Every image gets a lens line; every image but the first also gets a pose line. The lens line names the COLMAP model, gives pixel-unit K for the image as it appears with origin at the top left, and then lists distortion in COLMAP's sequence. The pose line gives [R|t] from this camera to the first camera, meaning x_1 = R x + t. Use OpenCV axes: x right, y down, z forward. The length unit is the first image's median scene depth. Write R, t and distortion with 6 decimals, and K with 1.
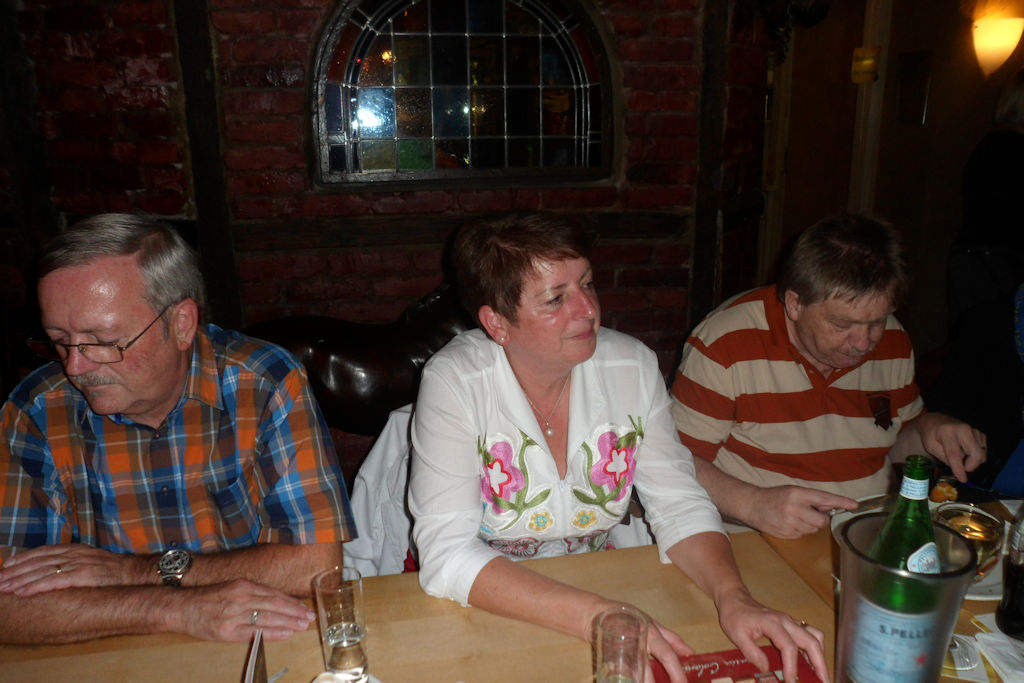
lens RADIAL K [[809.8, 0, 508.2], [0, 809.8, 359.1], [0, 0, 1]] dist [-0.146134, 0.140078]
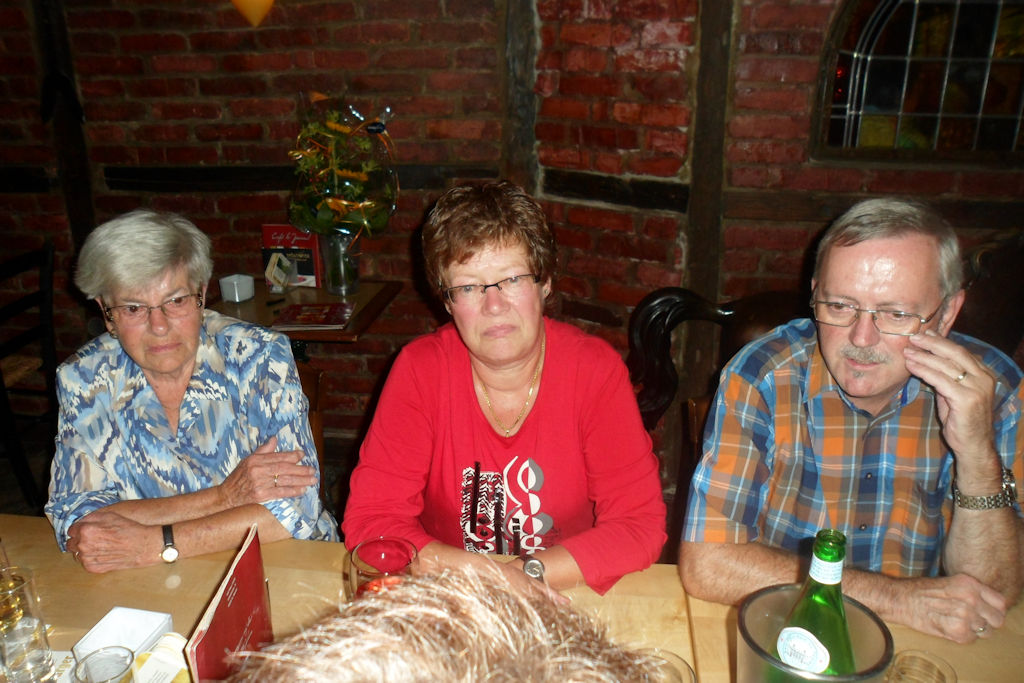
lens RADIAL K [[784.6, 0, 501.6], [0, 784.6, 354.9], [0, 0, 1]] dist [-0.119618, 0.102165]
pose [[0.955996, 0.111048, -0.271550, -0.341485], [-0.093986, 0.992738, 0.075089, -0.009885], [0.277917, -0.046263, 0.959490, -0.033429]]
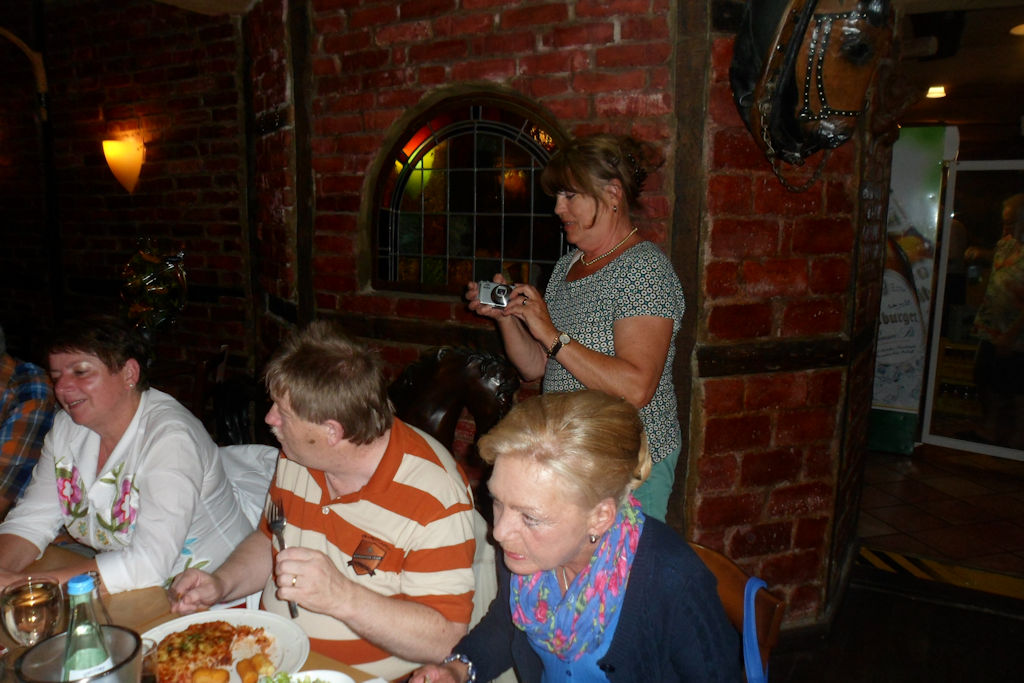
lens RADIAL K [[771.8, 0, 528.6], [0, 771.8, 342.5], [0, 0, 1]] dist [-0.161819, 0.156212]
pose [[0.784731, 0.122566, -0.607598, 0.746271], [-0.197923, 0.978486, -0.058240, -0.119032], [0.587388, 0.165960, 0.792107, 0.214082]]
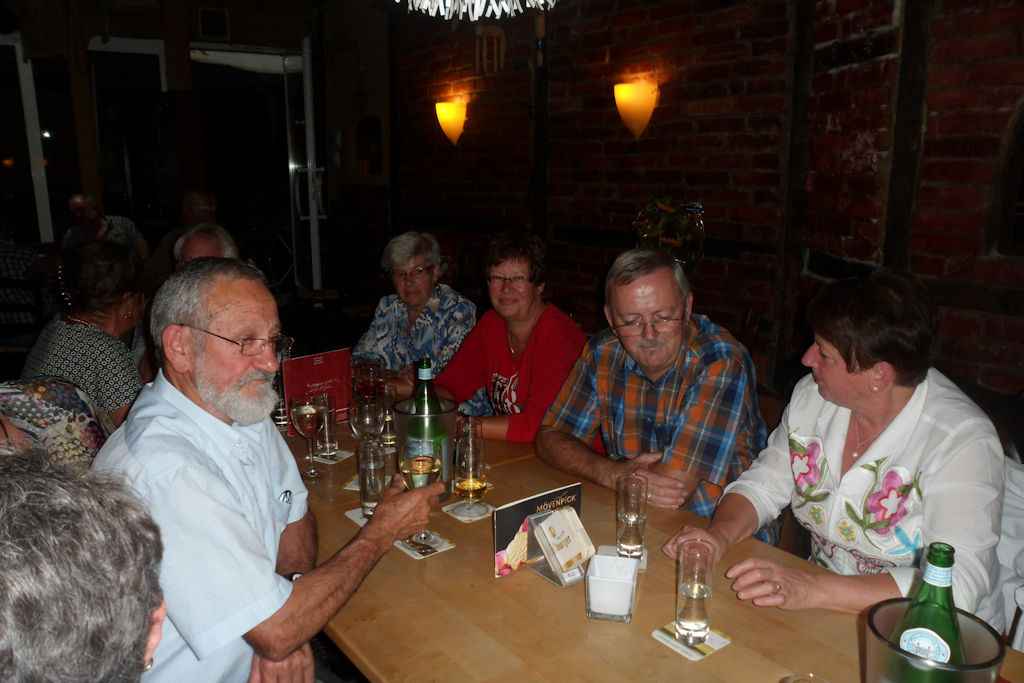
lens RADIAL K [[809.8, 0, 508.2], [0, 809.8, 359.1], [0, 0, 1]] dist [-0.146134, 0.140078]
pose [[0.435243, 0.221796, -0.872565, 0.429035], [-0.263905, 0.958038, 0.111884, -0.032008], [0.860766, 0.181578, 0.475512, -0.005649]]
